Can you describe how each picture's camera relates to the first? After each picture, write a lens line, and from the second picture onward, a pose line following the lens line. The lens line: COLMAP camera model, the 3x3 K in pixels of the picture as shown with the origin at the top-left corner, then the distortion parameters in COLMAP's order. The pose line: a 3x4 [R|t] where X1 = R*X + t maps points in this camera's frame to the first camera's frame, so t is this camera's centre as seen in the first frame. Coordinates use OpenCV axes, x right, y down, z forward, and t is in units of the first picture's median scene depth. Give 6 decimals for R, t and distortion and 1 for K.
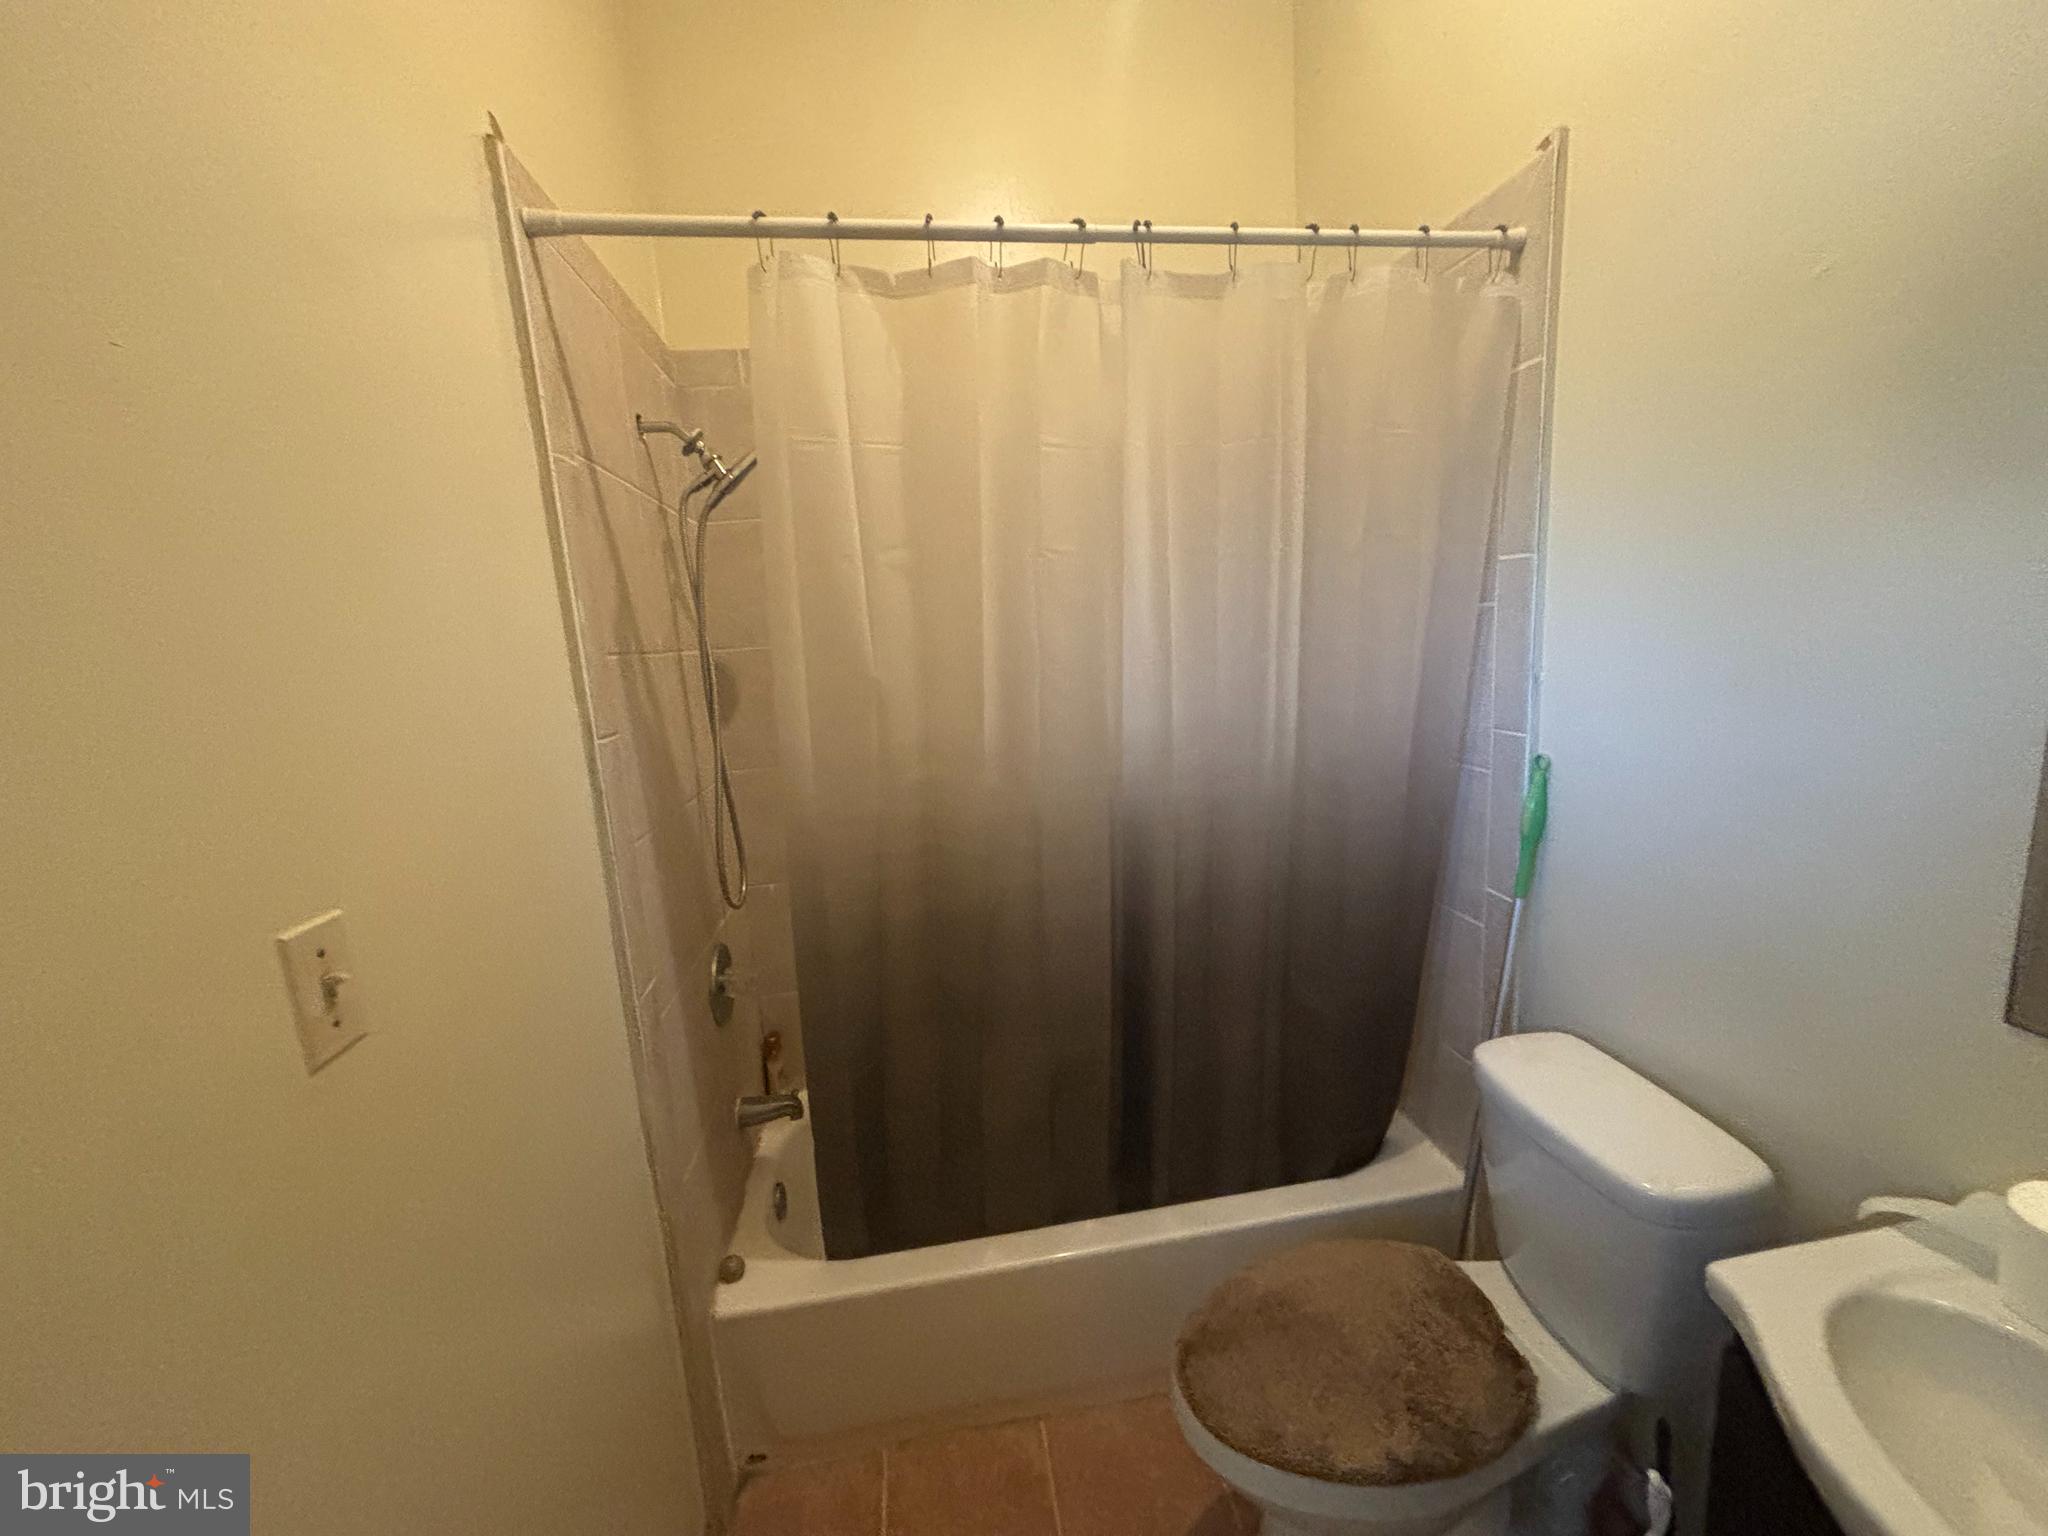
lens RADIAL K [[821.8, 0, 1025.1], [0, 821.8, 783.9], [0, 0, 1]] dist [0.000237, -0.000404]
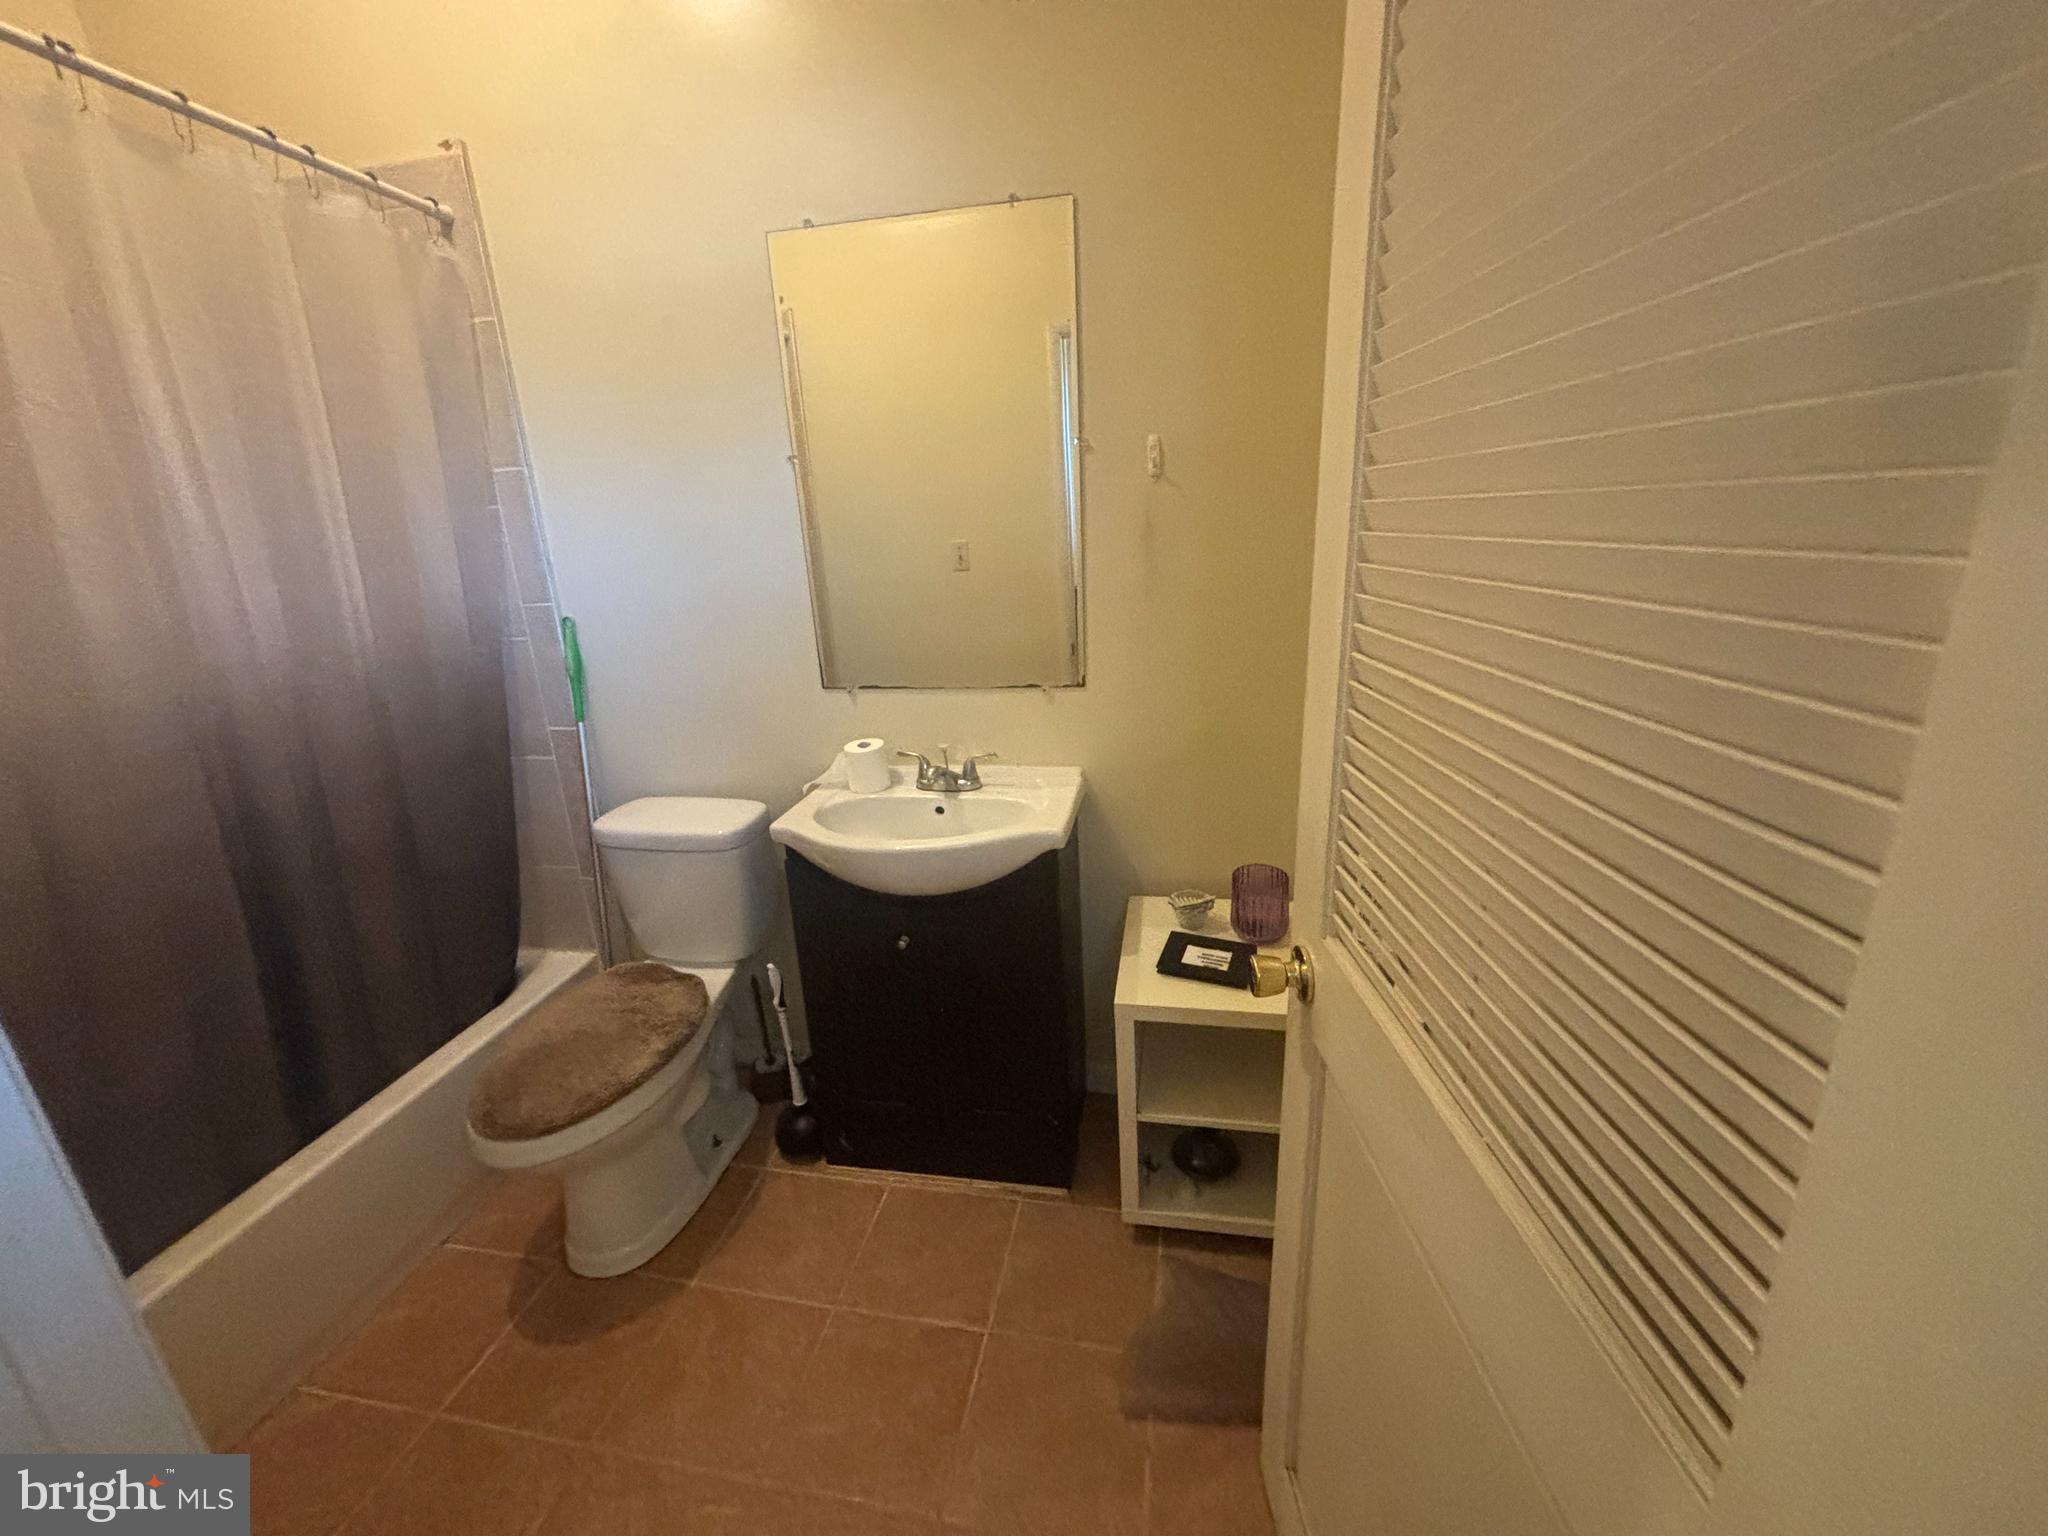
lens RADIAL K [[821.8, 0, 1025.1], [0, 821.8, 783.9], [0, 0, 1]] dist [0.000237, -0.000404]
pose [[0.330430, -0.242234, 0.912216, -0.485980], [0.192689, 0.963462, 0.186045, 0.135566], [-0.923952, 0.114299, 0.365033, -0.211578]]
